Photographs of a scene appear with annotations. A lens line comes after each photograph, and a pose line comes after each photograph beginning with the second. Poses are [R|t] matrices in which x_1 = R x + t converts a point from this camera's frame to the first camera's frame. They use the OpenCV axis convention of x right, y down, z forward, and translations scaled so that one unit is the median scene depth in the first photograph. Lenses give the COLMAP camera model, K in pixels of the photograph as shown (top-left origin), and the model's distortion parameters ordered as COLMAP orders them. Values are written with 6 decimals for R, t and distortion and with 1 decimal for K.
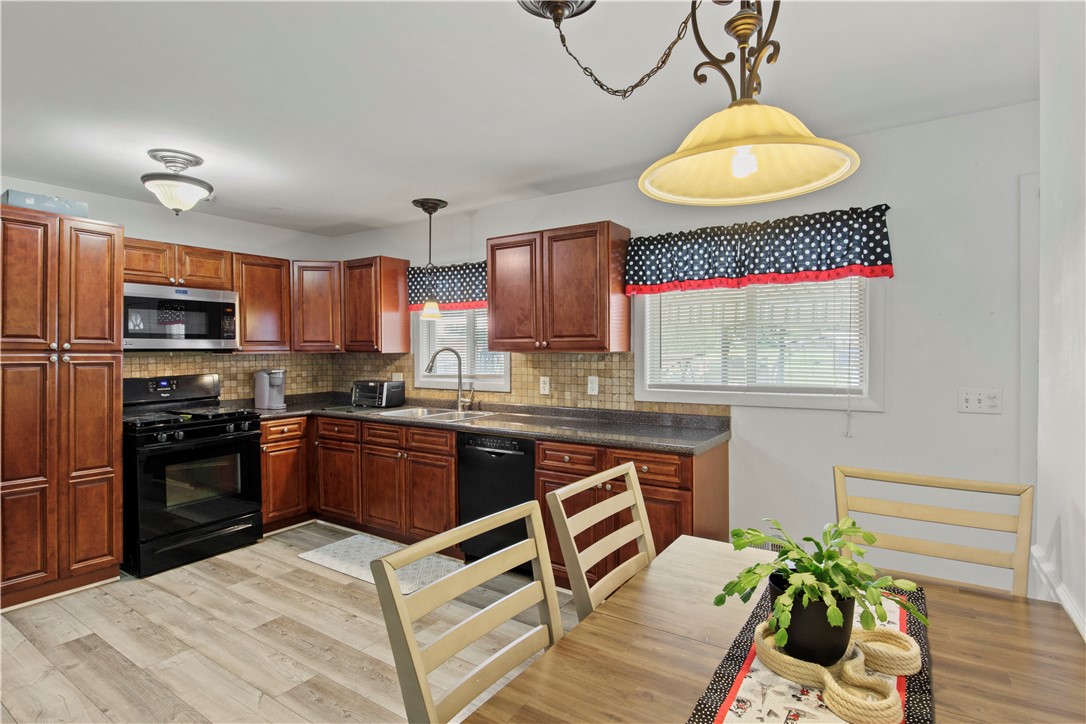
lens RADIAL K [[547.6, 0, 540.9], [0, 547.6, 354.5], [0, 0, 1]] dist [0.000288, -0.005205]
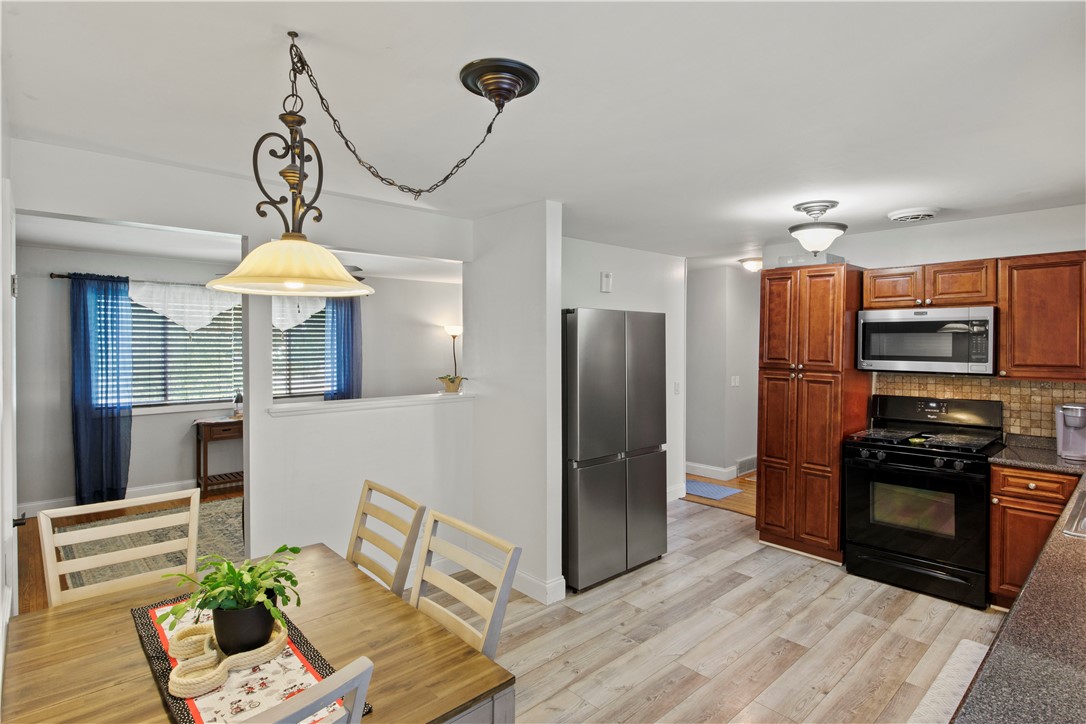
lens RADIAL K [[551.7, 0, 547.1], [0, 551.7, 353.4], [0, 0, 1]] dist [0.001154, -0.000671]
pose [[-0.232031, 0.024228, -0.972407, 0.495846], [-0.011865, 0.999545, 0.027735, -0.067268], [0.972636, 0.017973, -0.231638, 0.624769]]
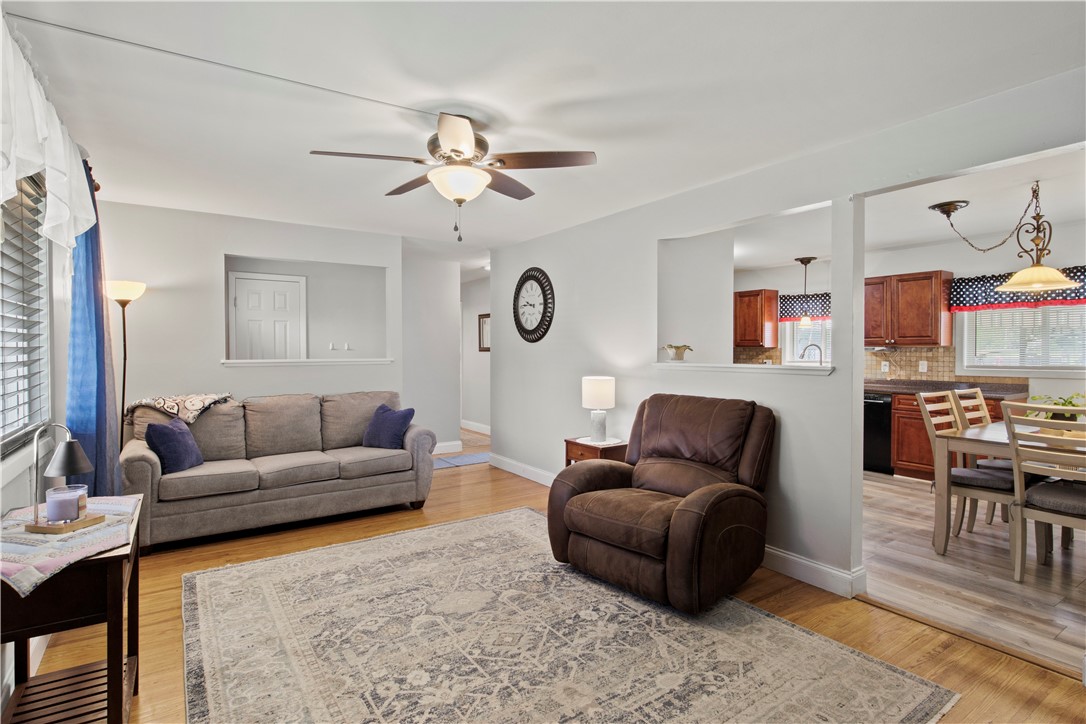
lens RADIAL K [[544.9, 0, 542.8], [0, 544.9, 355.1], [0, 0, 1]] dist [0.002965, -0.000018]
pose [[0.925233, 0.009095, -0.379291, -0.357967], [-0.009141, 0.999957, 0.001680, 0.031115], [0.379290, 0.001912, 0.925276, -1.003796]]
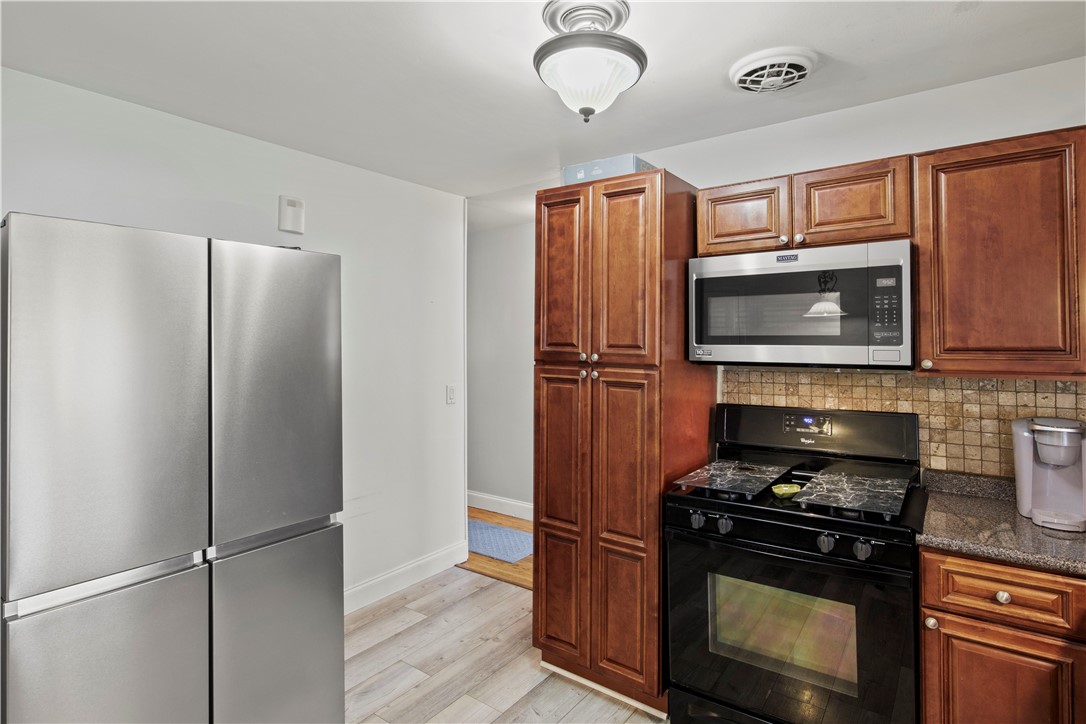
lens RADIAL K [[559.7, 0, 547.0], [0, 559.7, 335.5], [0, 0, 1]] dist [0.000036, 0.000570]
pose [[-0.037864, -0.003568, -0.999277, -0.100297], [-0.010242, 0.999942, -0.003183, -0.036571], [0.999230, 0.010114, -0.037898, 0.844117]]
